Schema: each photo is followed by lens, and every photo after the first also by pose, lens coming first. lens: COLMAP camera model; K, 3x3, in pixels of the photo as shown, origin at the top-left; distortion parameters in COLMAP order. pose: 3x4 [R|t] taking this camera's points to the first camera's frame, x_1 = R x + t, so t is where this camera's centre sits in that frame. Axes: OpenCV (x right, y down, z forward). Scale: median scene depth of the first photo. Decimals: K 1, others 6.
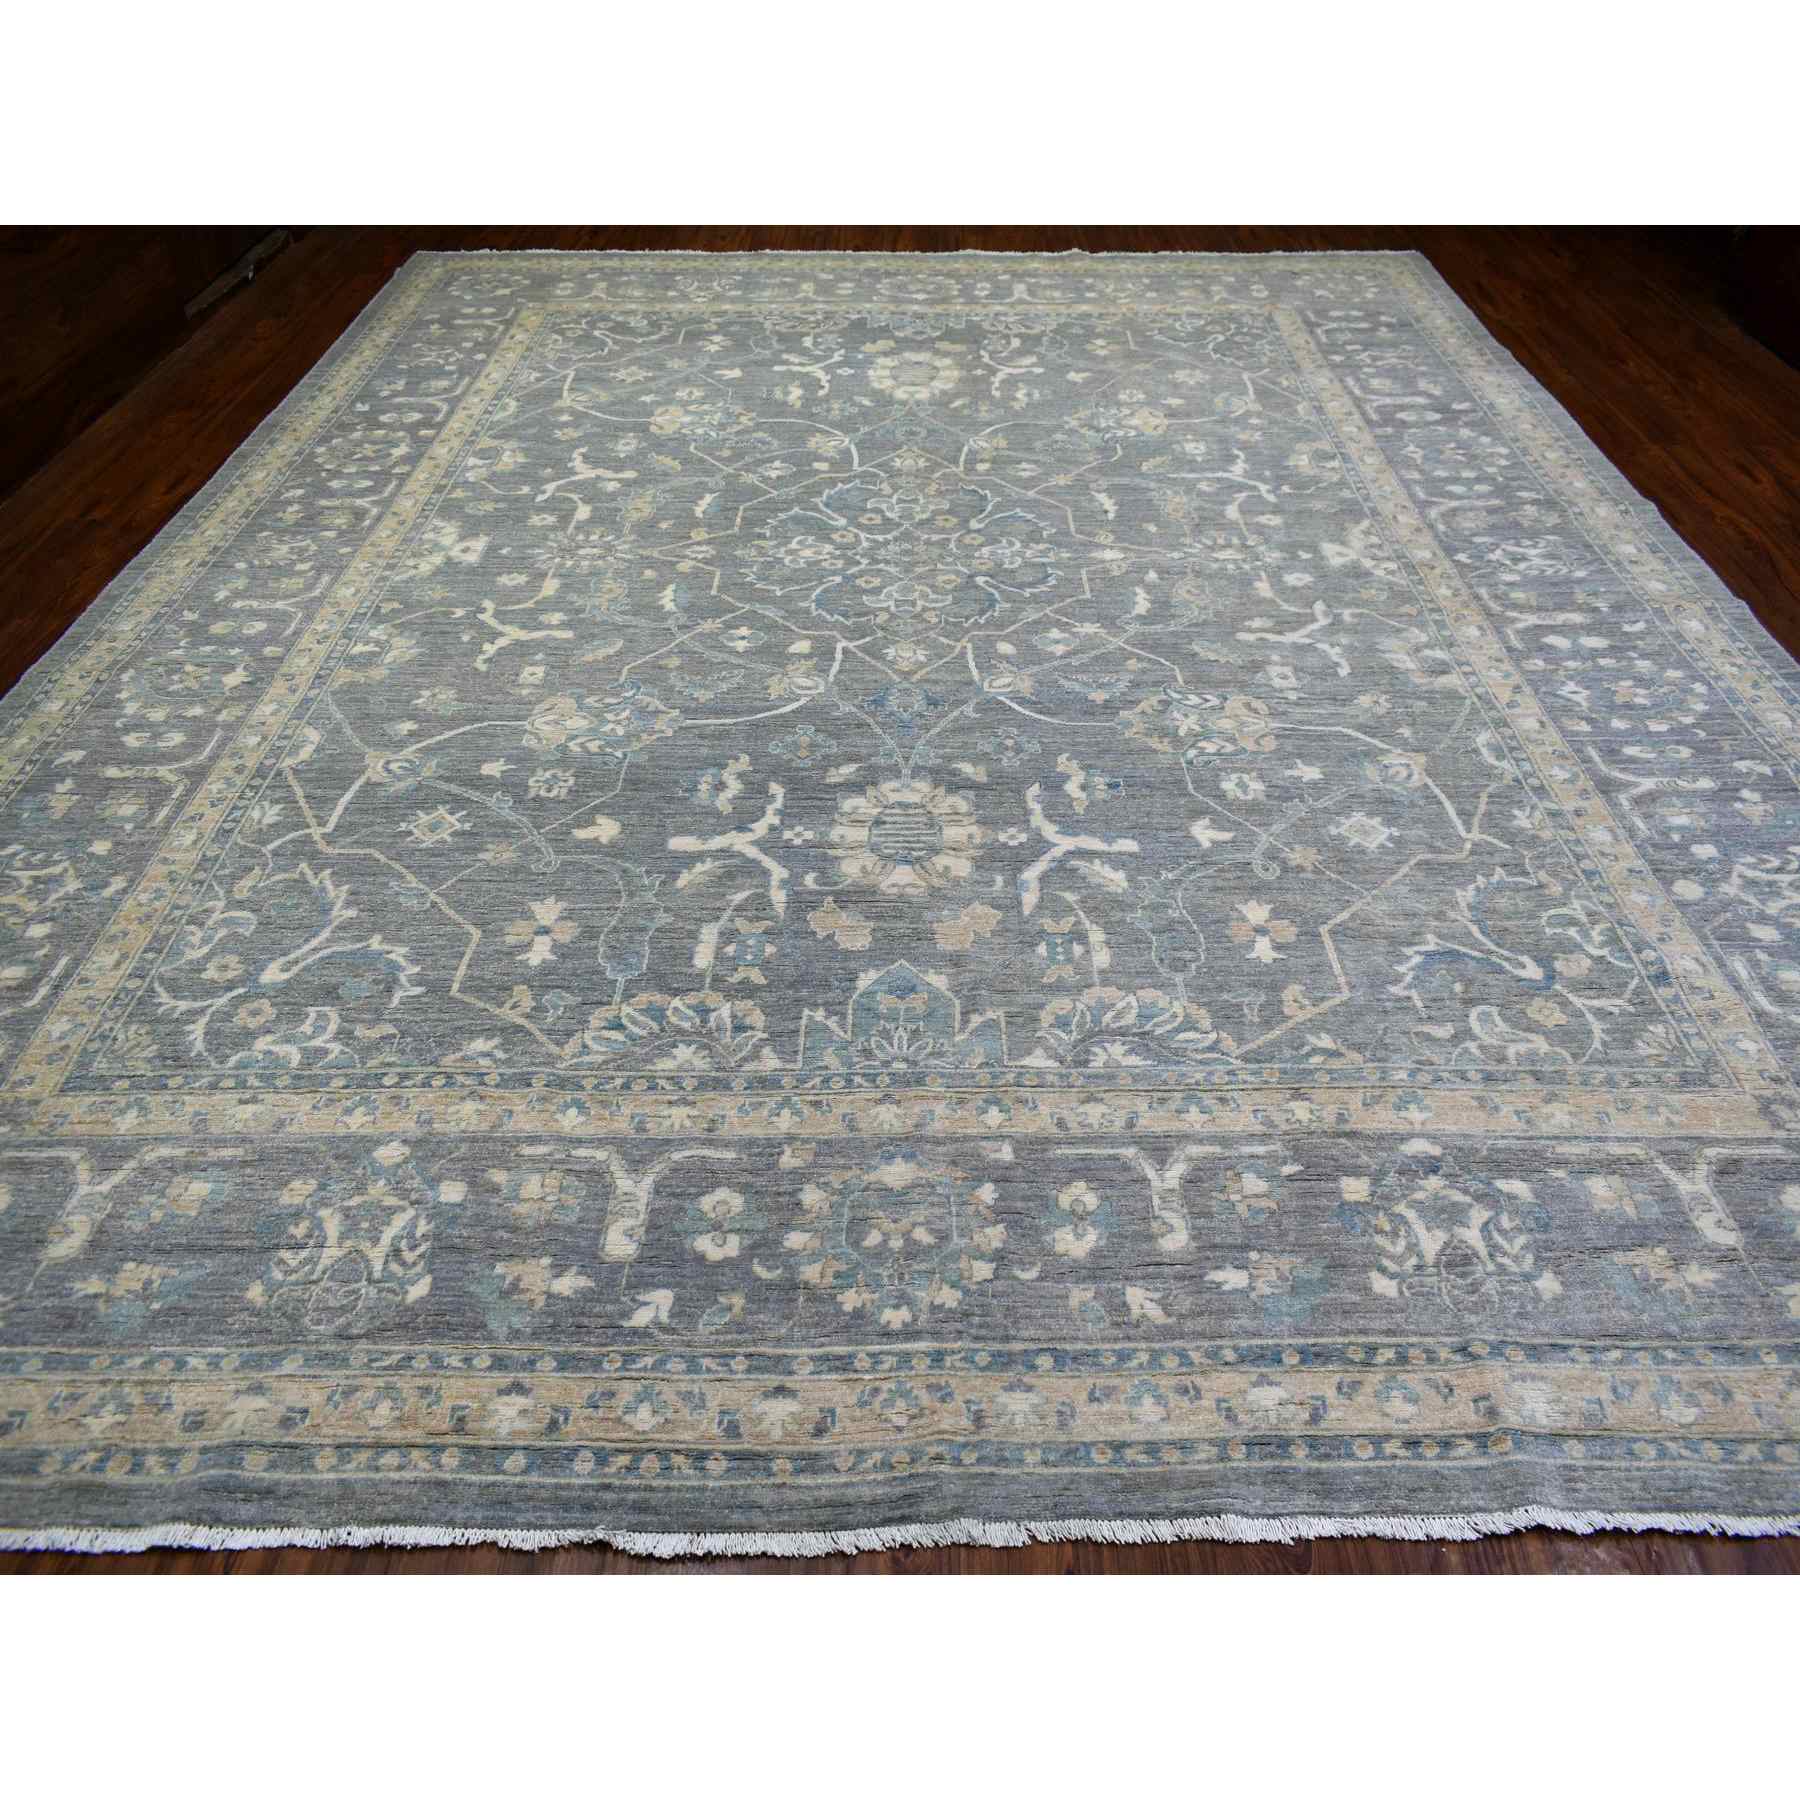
lens RADIAL K [[1306.9, 0, 925.3], [0, 1306.9, 902.7], [0, 0, 1]] dist [-0.020335, 0.003622]
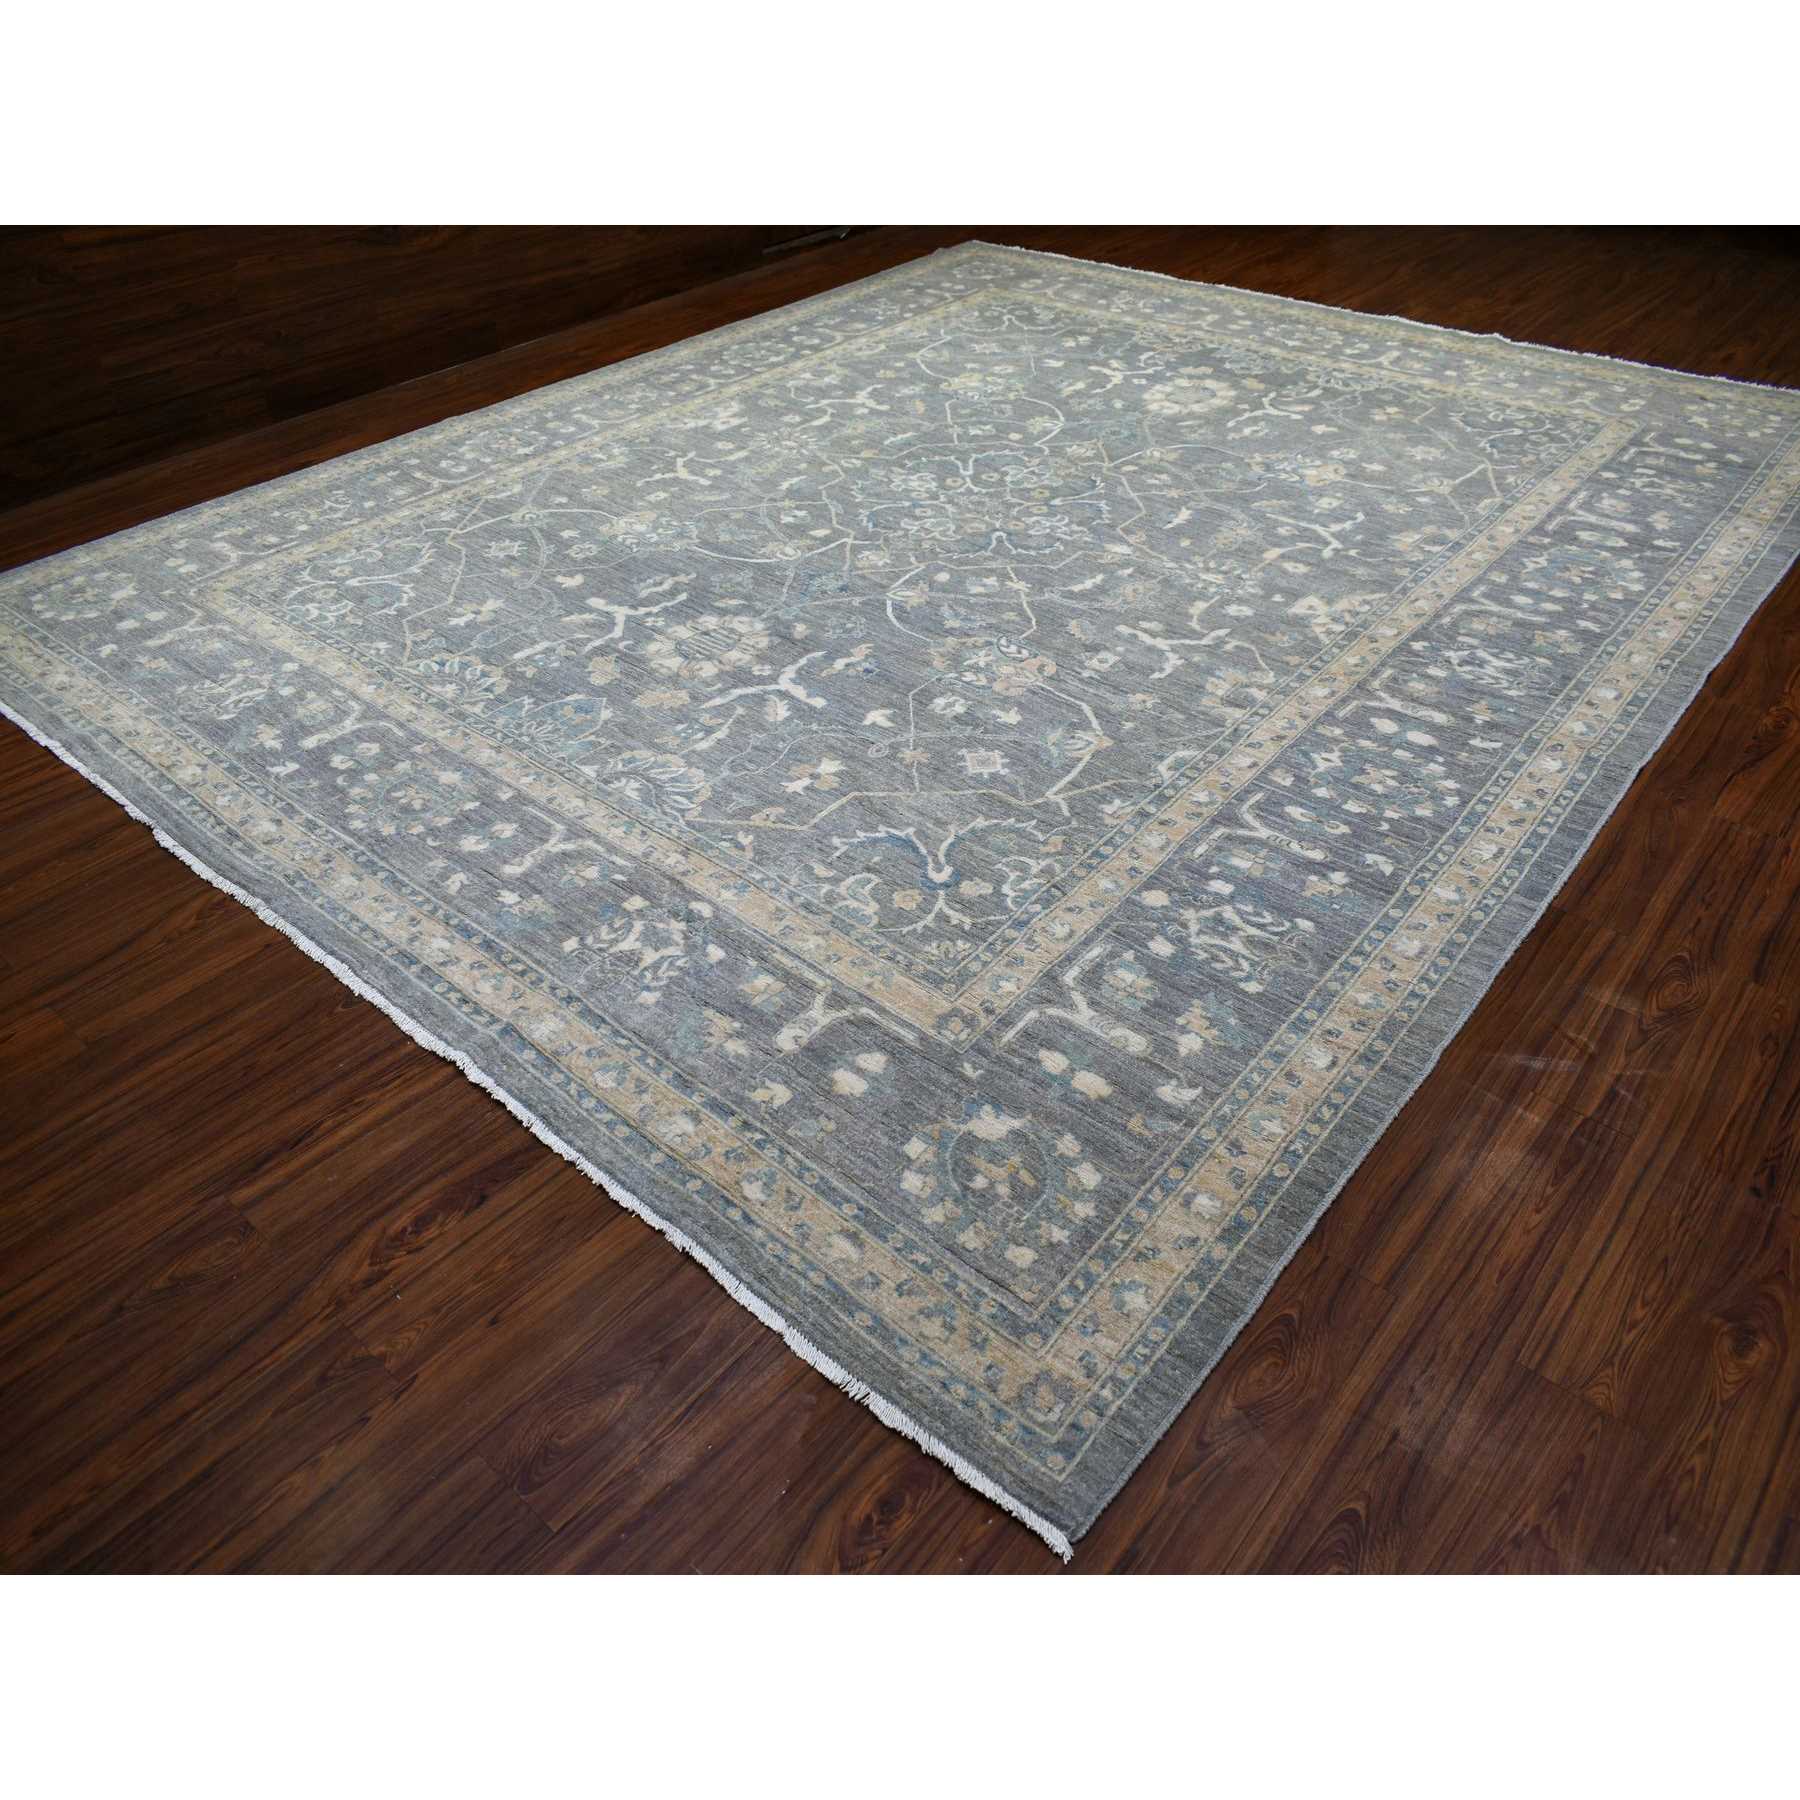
lens RADIAL K [[1306.9, 0, 925.3], [0, 1306.9, 902.7], [0, 0, 1]] dist [-0.020335, 0.003622]
pose [[0.762296, 0.399563, -0.509171, 0.743651], [-0.416854, 0.904895, 0.086014, -0.015380], [0.495114, 0.146681, 0.856357, -0.013240]]
